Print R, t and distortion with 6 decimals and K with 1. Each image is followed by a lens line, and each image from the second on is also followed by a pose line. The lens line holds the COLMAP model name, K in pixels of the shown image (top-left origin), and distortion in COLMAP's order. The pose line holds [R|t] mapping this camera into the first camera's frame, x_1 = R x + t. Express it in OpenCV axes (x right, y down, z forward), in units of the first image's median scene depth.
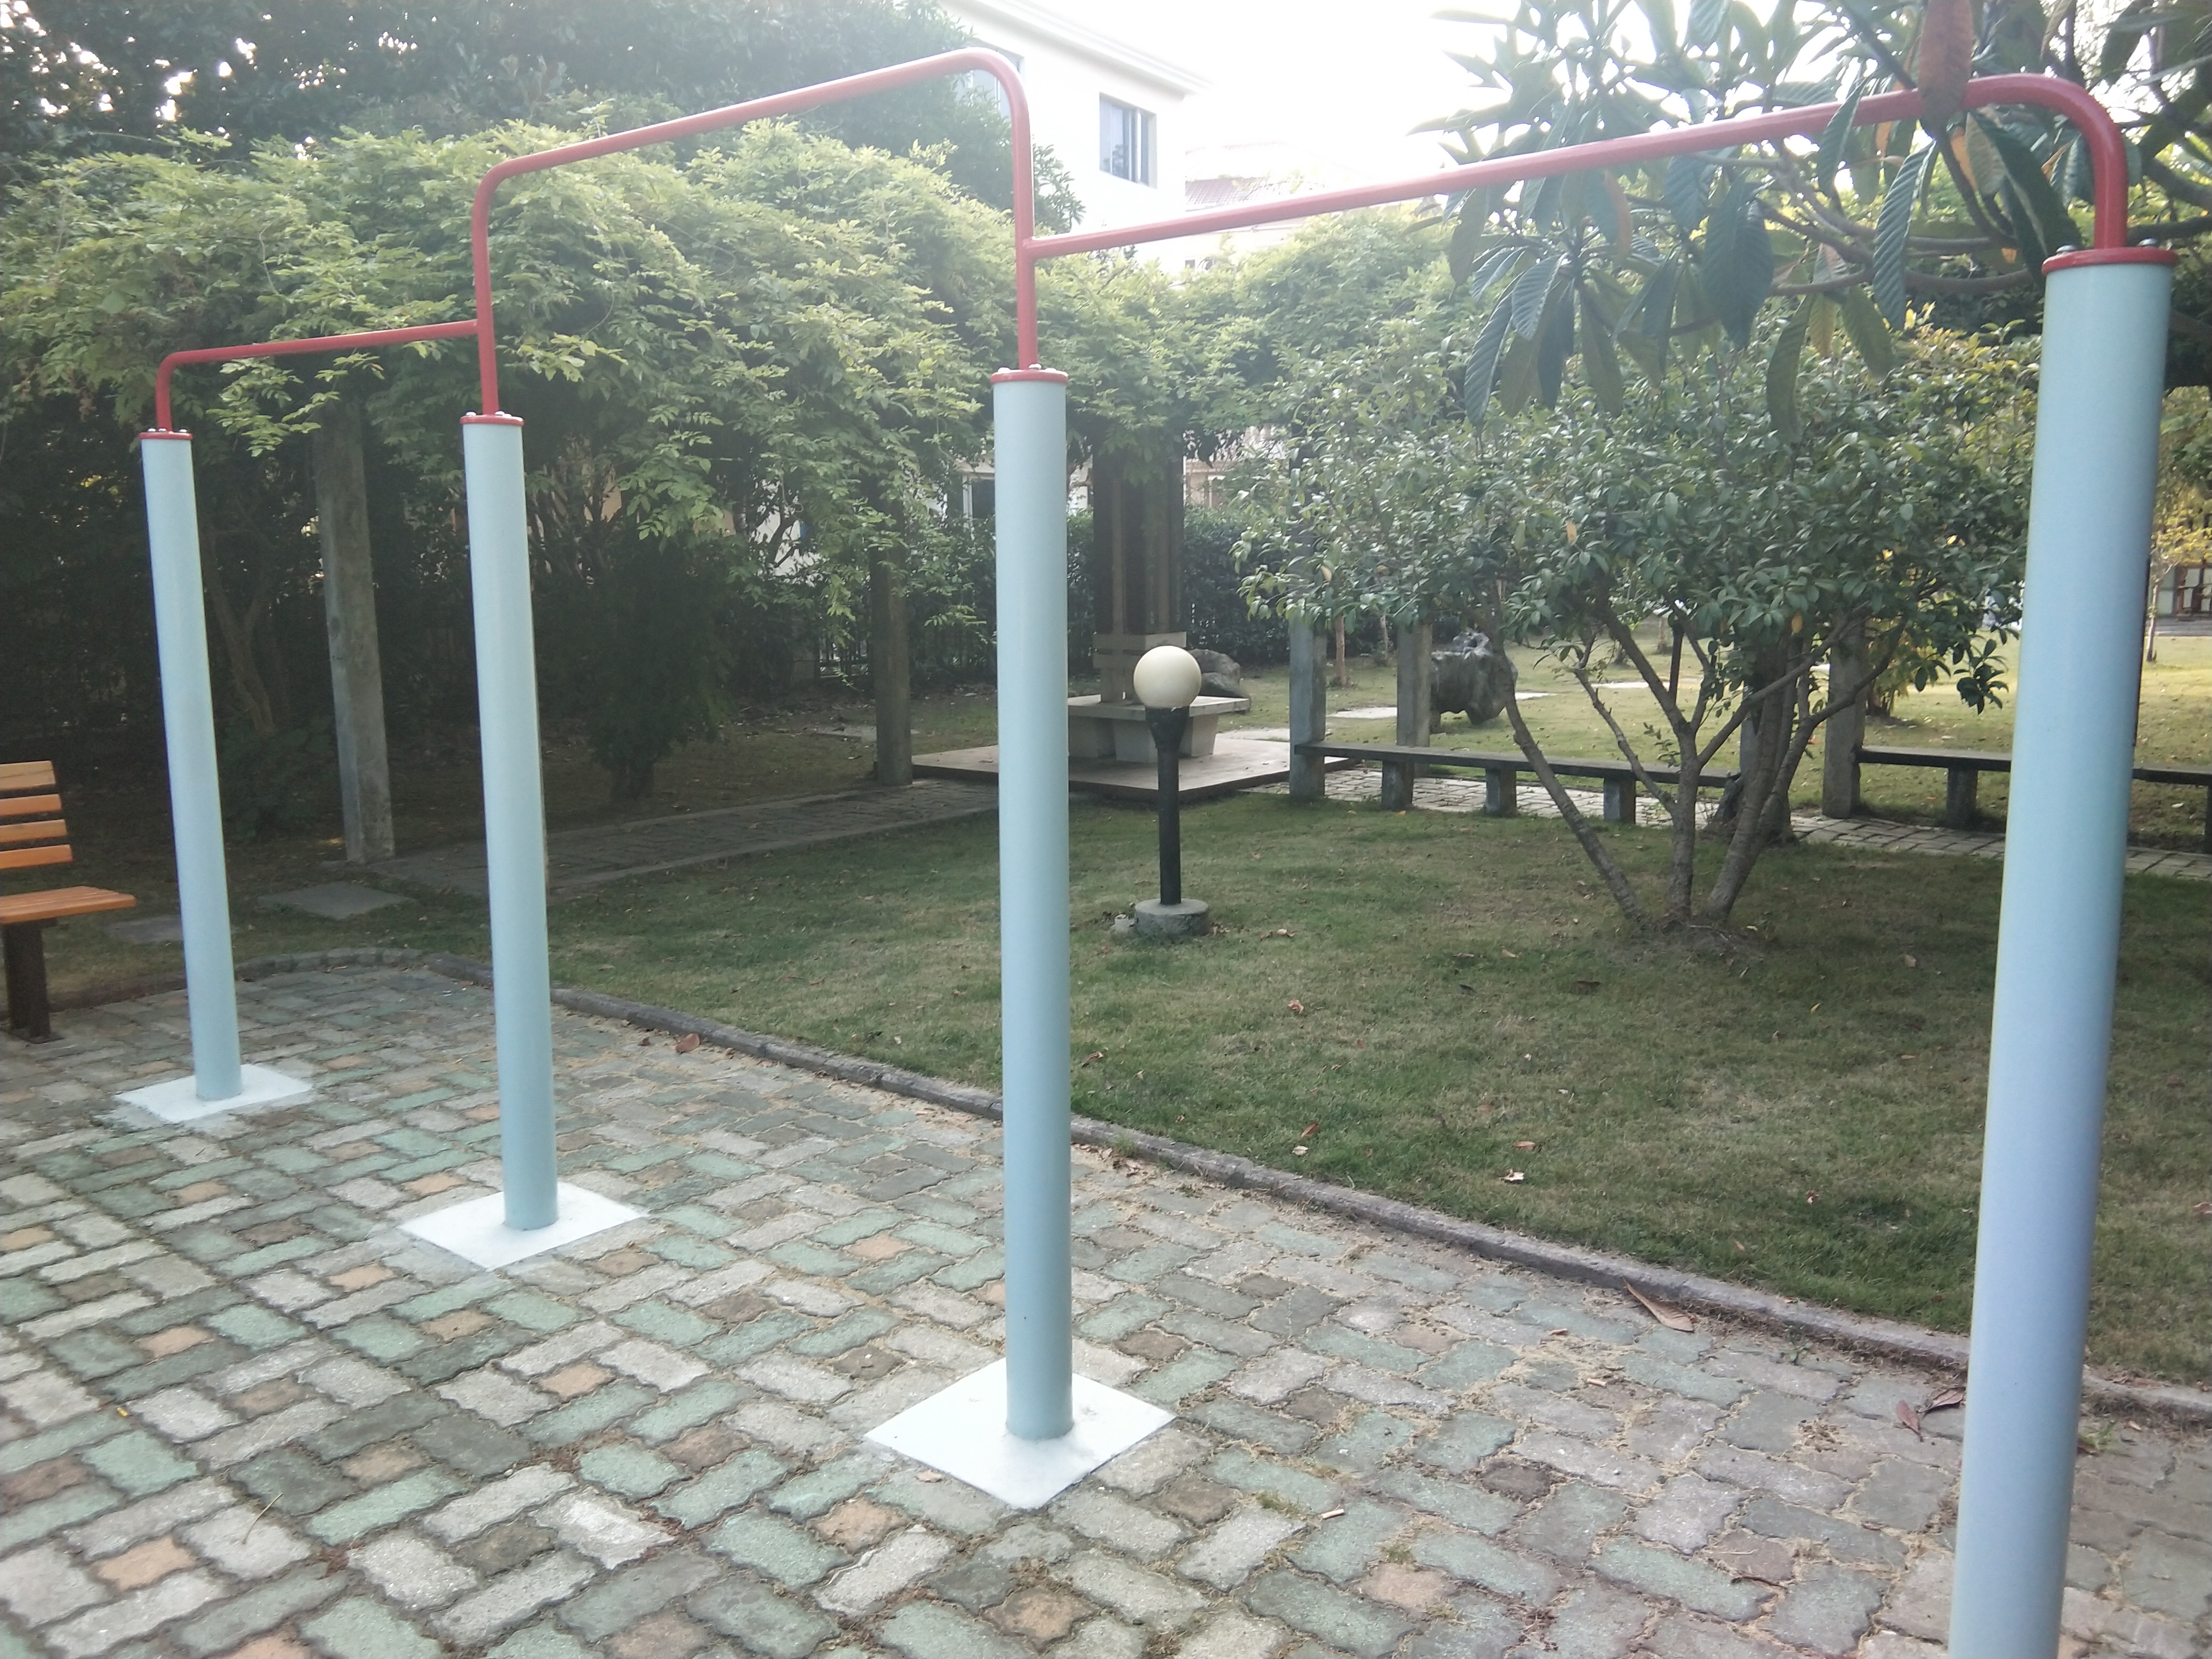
lens RADIAL K [[1735.4, 0, 1109.6], [0, 1735.4, 739.0], [0, 0, 1]] dist [0.110663, -0.131913]
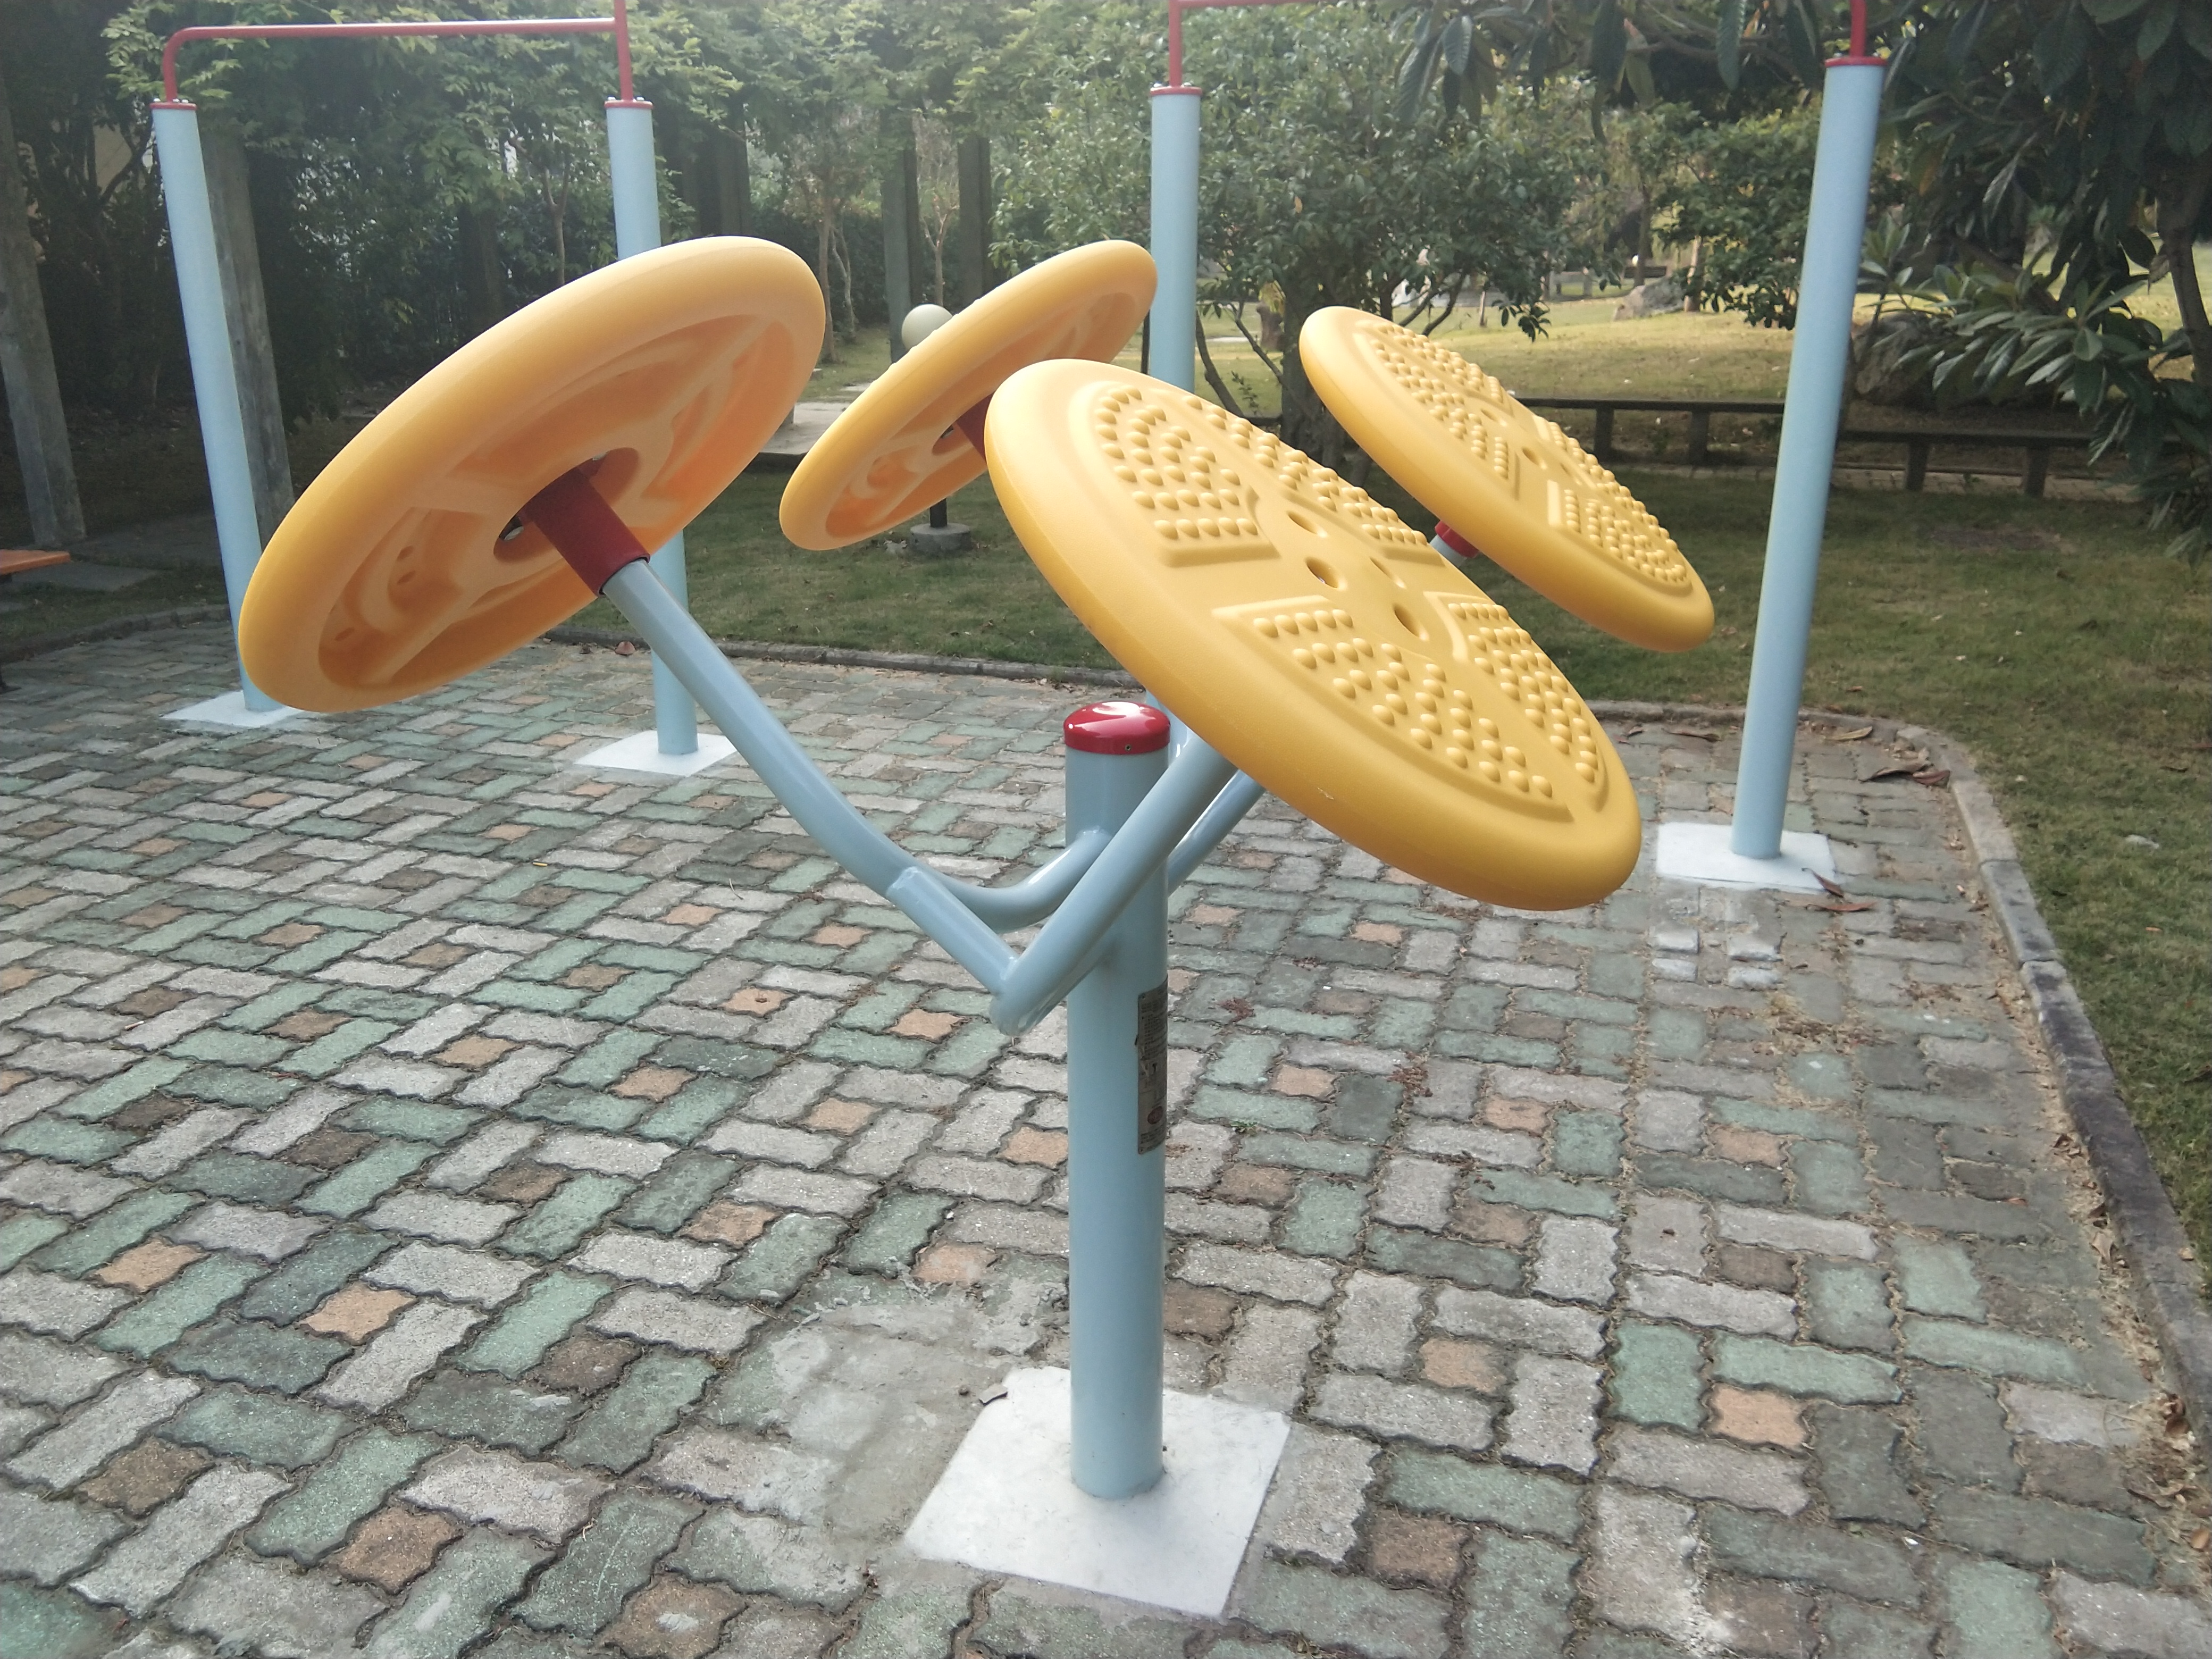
lens RADIAL K [[1763.8, 0, 1101.4], [0, 1763.8, 782.0], [0, 0, 1]] dist [0.101416, -0.153061]
pose [[0.932852, -0.105362, 0.344509, -0.517399], [0.037423, 0.979445, 0.198210, 0.048295], [-0.358312, -0.172008, 0.917620, -0.350284]]
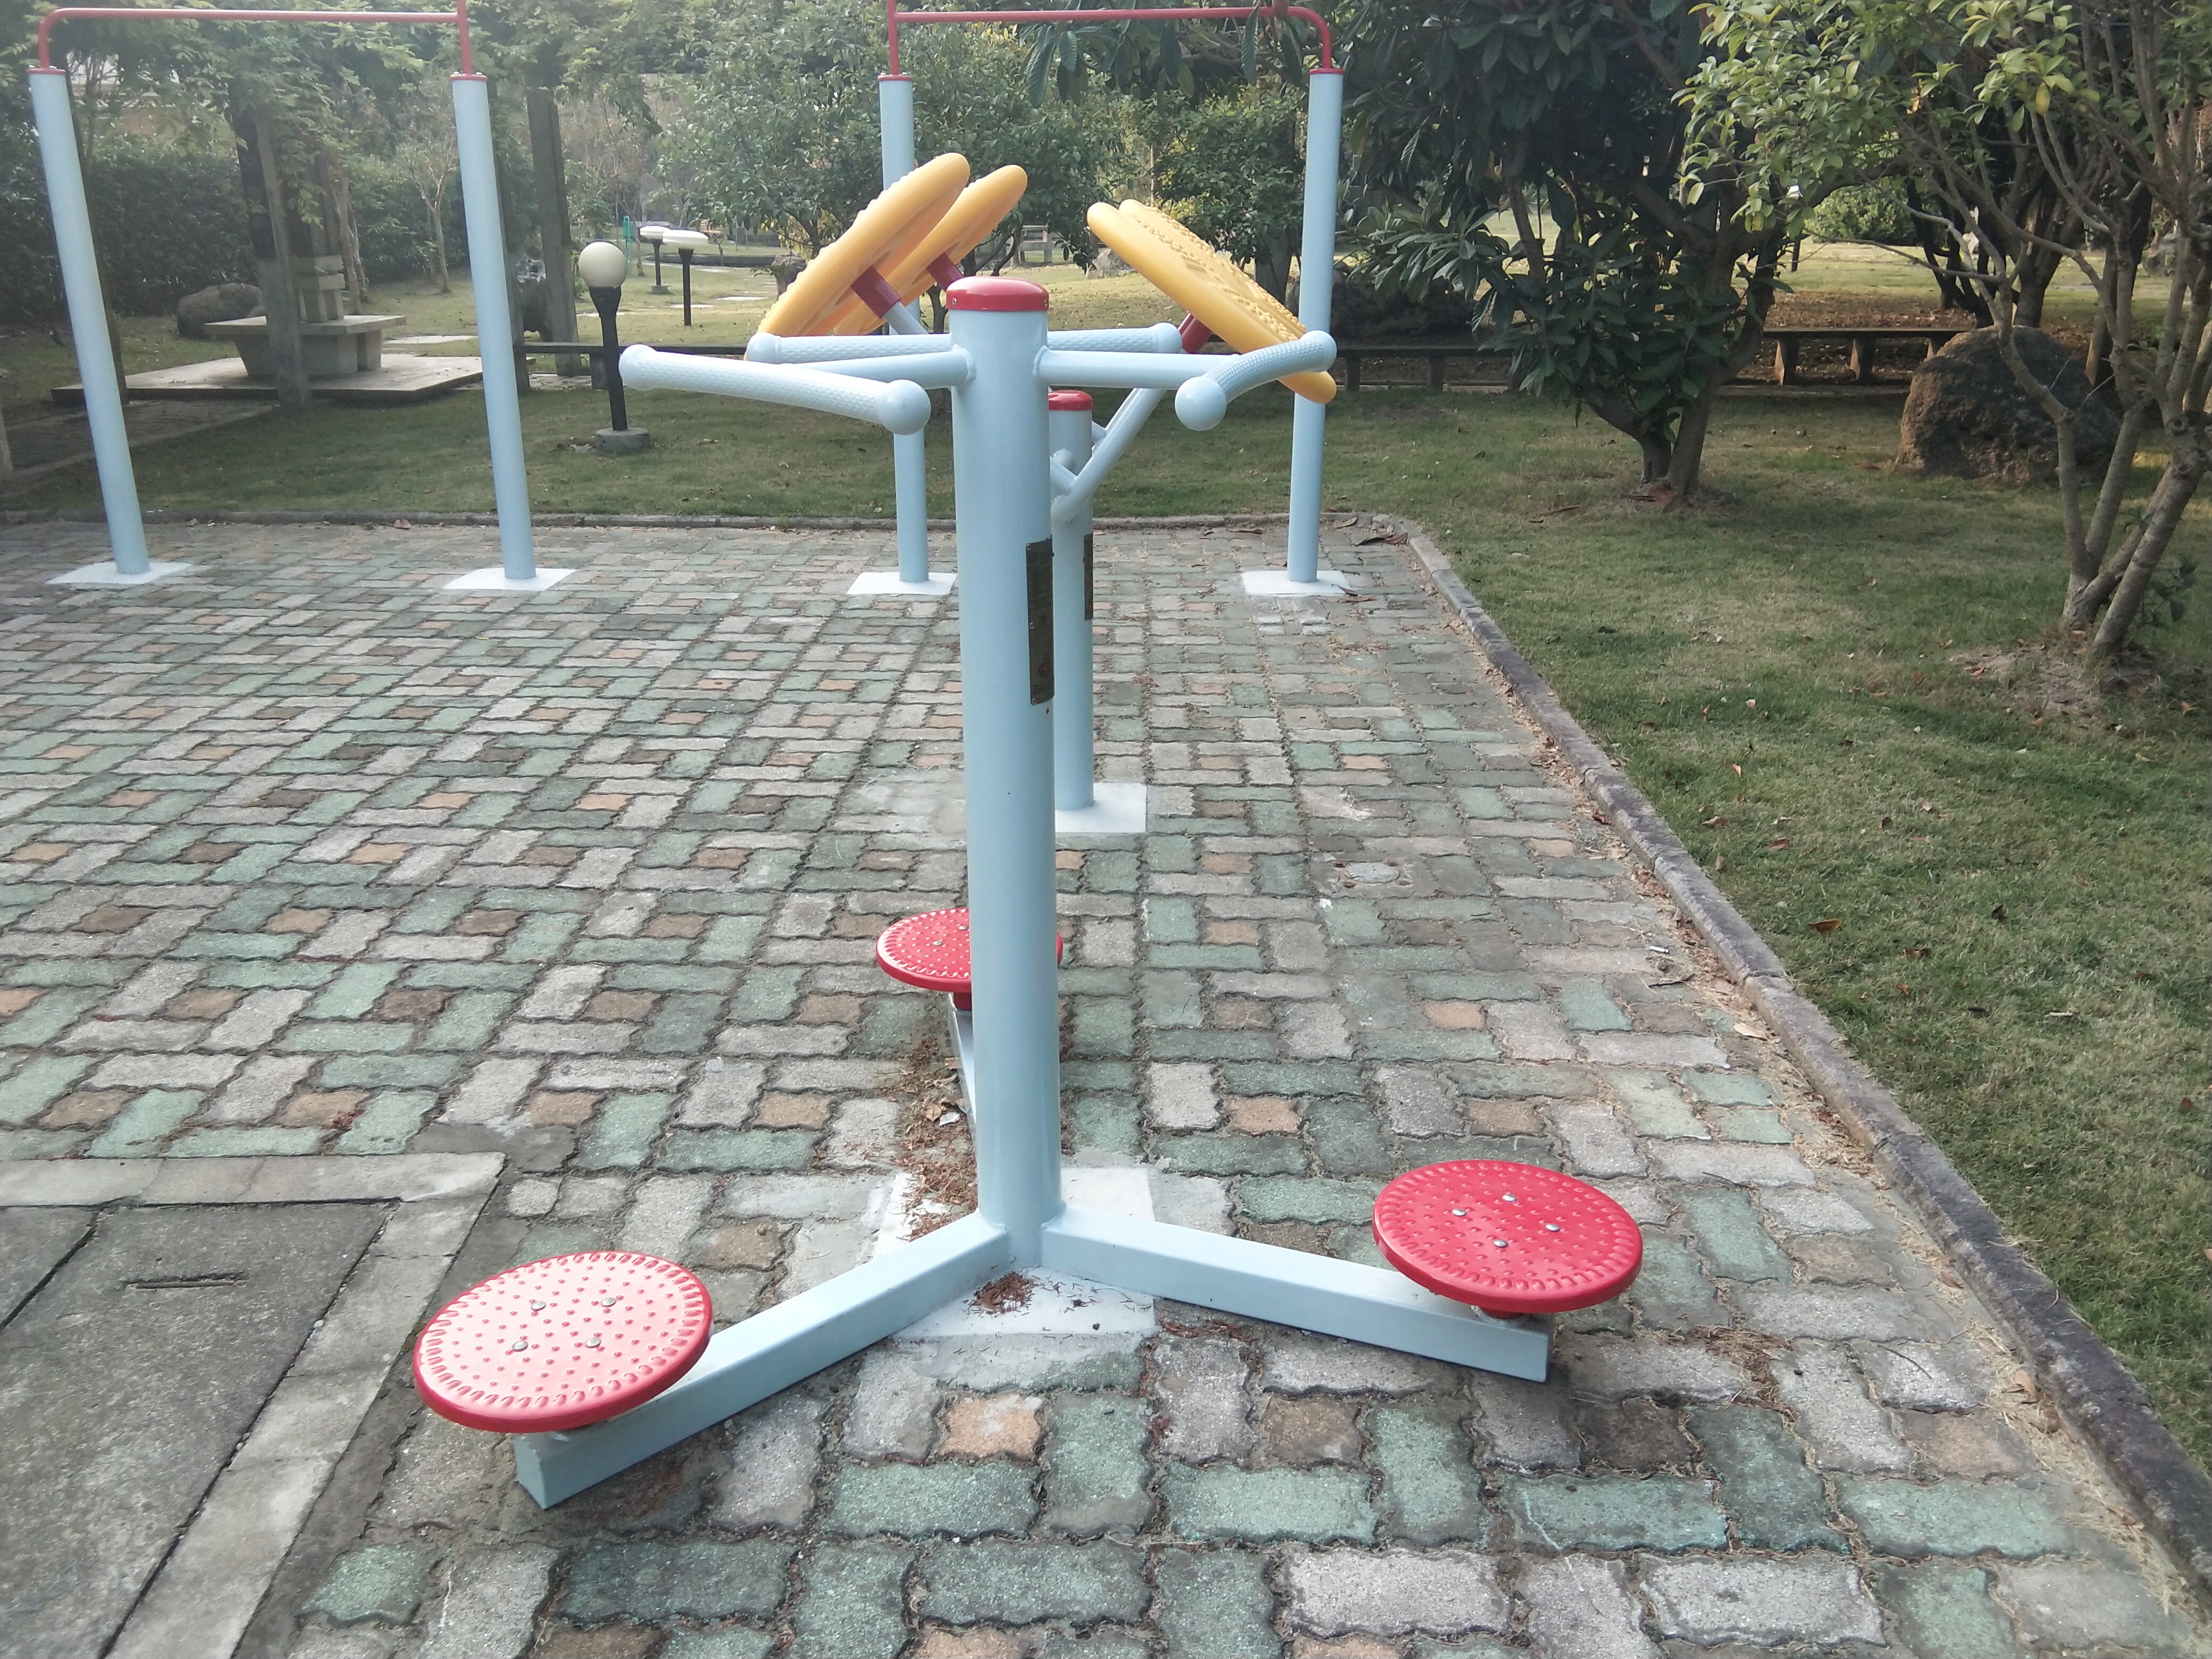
lens RADIAL K [[1757.9, 0, 1100.2], [0, 1757.9, 782.0], [0, 0, 1]] dist [0.149345, -0.264438]
pose [[0.785161, -0.189340, 0.589638, -0.992237], [0.064648, 0.971973, 0.226029, 0.118454], [-0.615908, -0.139350, 0.775396, -0.747616]]
